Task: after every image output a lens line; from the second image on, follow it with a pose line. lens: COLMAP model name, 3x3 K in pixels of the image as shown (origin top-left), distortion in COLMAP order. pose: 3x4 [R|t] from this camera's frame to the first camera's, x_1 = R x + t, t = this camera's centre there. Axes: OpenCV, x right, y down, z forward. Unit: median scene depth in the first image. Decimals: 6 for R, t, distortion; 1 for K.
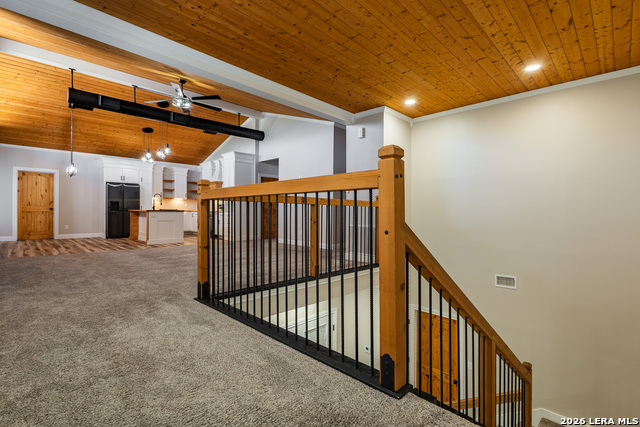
lens RADIAL K [[299.2, 0, 320.3], [0, 299.2, 212.0], [0, 0, 1]] dist [0.004350, 0.000548]
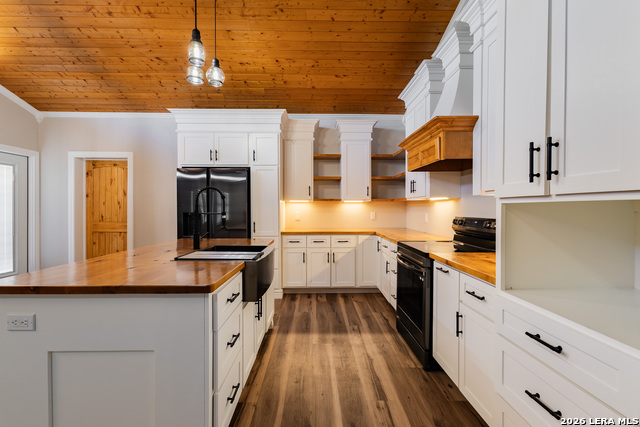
lens RADIAL K [[294.3, 0, 319.4], [0, 294.3, 212.5], [0, 0, 1]] dist [0.015360, -0.004955]
pose [[0.718628, 0.004529, -0.695380, -0.261571], [0.002211, 0.999959, 0.008799, -0.036535], [0.695391, -0.007861, 0.718589, 0.779213]]
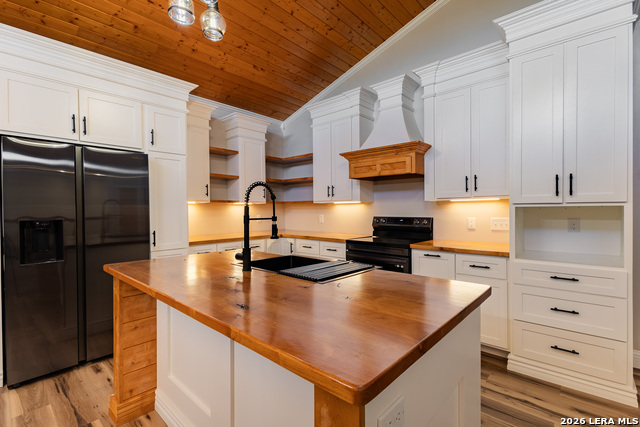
lens RADIAL K [[294.3, 0, 319.4], [0, 294.3, 212.5], [0, 0, 1]] dist [0.015360, -0.004955]
pose [[0.998700, -0.012550, 0.049406, -0.454541], [0.012174, 0.999895, 0.007904, -0.038549], [-0.049500, -0.007292, 0.998747, 0.715579]]
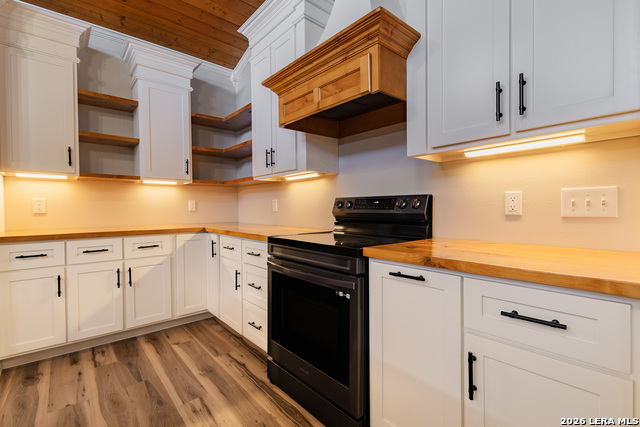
lens RADIAL K [[294.3, 0, 319.4], [0, 294.3, 212.5], [0, 0, 1]] dist [0.015360, -0.004955]
pose [[0.996958, -0.011495, -0.077089, -0.363448], [0.012458, 0.999850, 0.012024, -0.021787], [0.076939, -0.012948, 0.996952, 0.865729]]
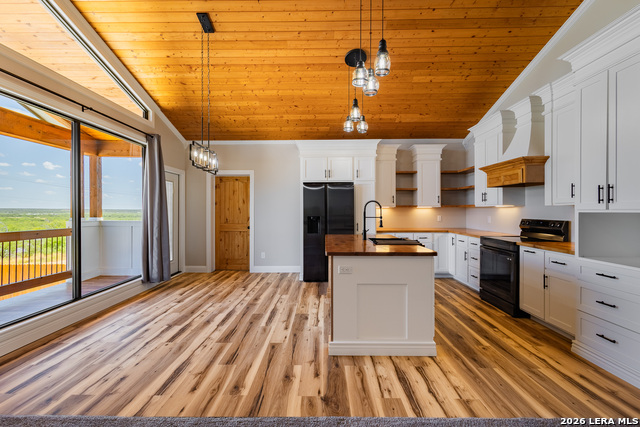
lens RADIAL K [[294.3, 0, 319.4], [0, 294.3, 212.5], [0, 0, 1]] dist [0.015360, -0.004955]
pose [[0.694400, -0.003384, -0.719581, -0.265689], [0.005921, 0.999982, 0.001011, -0.040698], [0.719565, -0.004963, 0.694408, 0.587459]]
